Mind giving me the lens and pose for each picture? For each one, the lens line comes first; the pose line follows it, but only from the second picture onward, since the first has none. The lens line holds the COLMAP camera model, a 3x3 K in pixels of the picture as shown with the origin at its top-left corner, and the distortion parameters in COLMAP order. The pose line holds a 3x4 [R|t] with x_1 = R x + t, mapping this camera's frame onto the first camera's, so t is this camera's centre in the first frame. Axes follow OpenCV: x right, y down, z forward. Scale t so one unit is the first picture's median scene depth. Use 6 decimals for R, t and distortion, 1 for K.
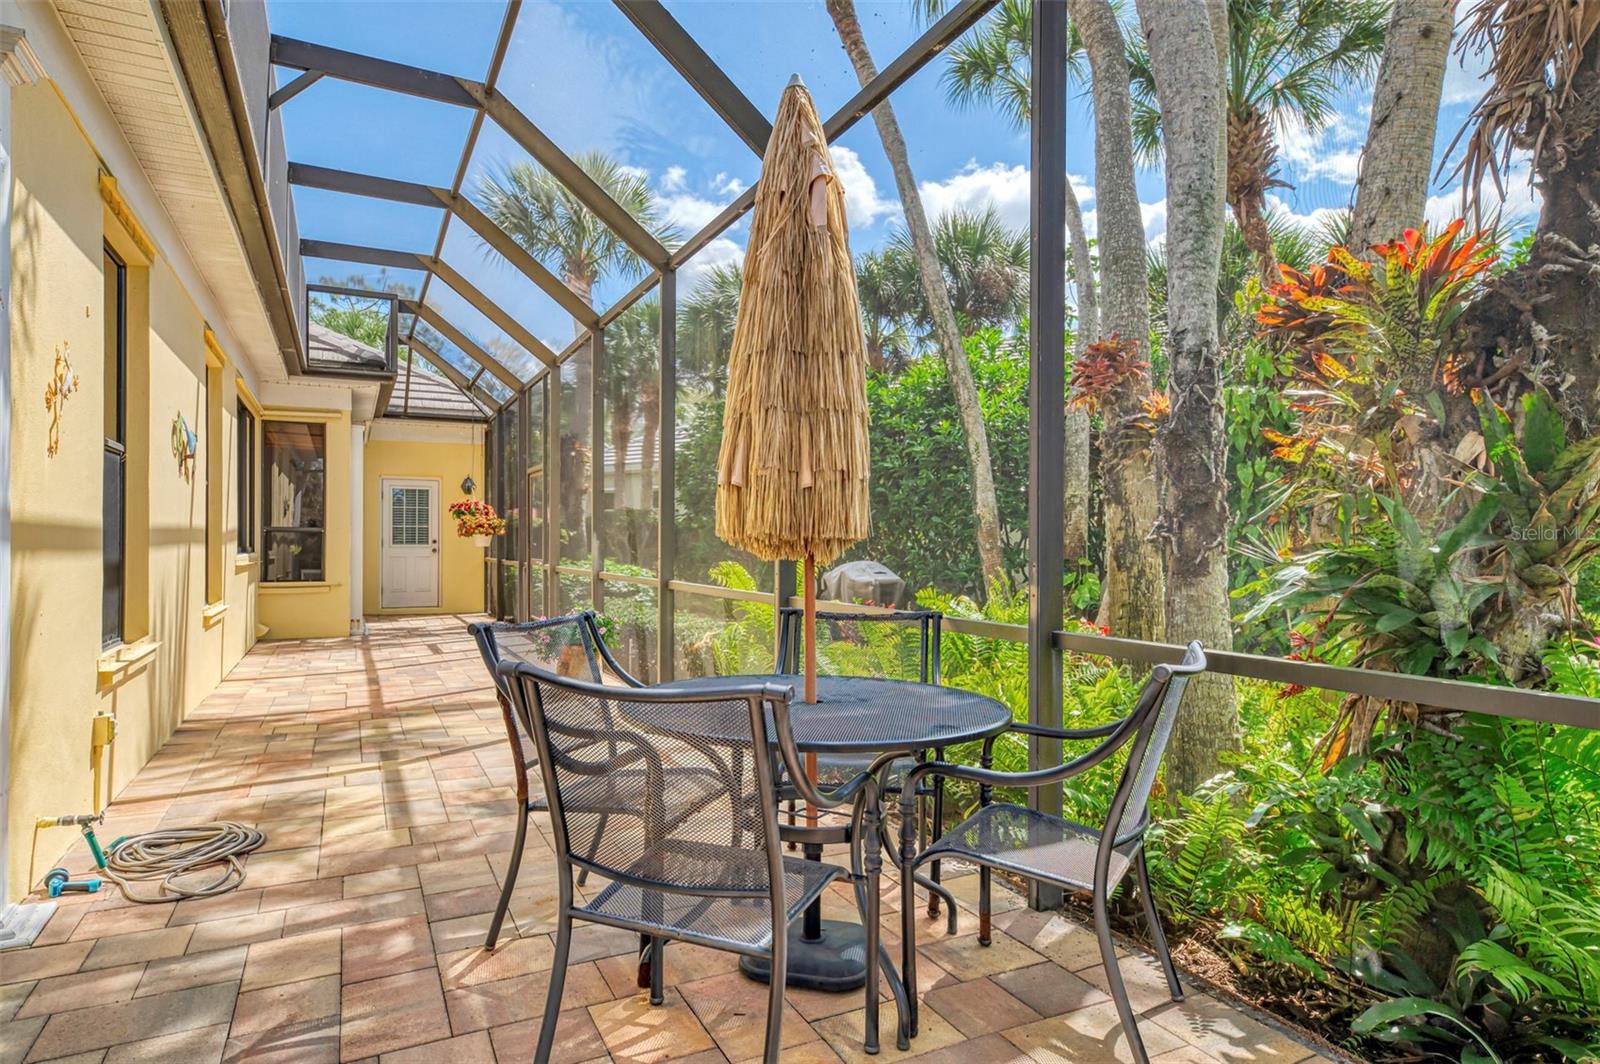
lens RADIAL K [[872.5, 0, 800.0], [0, 872.5, 532.0], [0, 0, 1]] dist [0.003365, 0.000779]
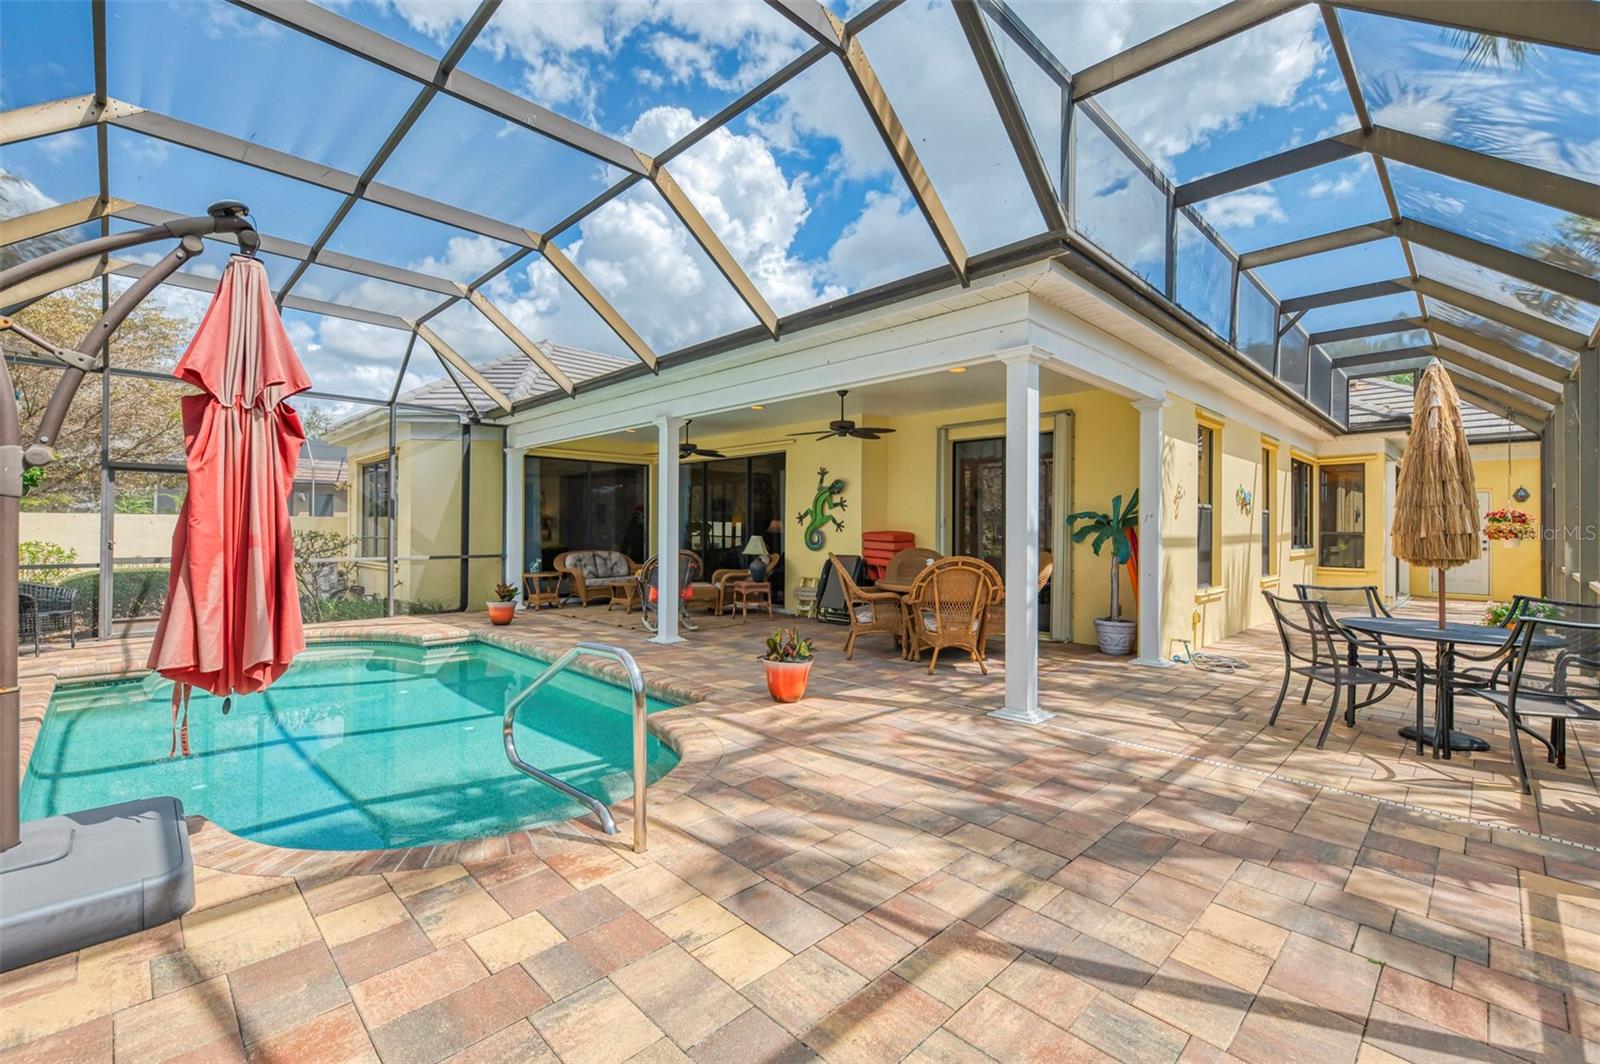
lens RADIAL K [[688.4, 0, 800.0], [0, 688.4, 532.0], [0, 0, 1]] dist [-0.000760, -0.000133]
pose [[0.294901, 0.011857, -0.955454, 0.310032], [-0.000602, 0.999925, 0.012223, -0.020003], [0.955528, -0.003030, 0.294886, -0.284388]]
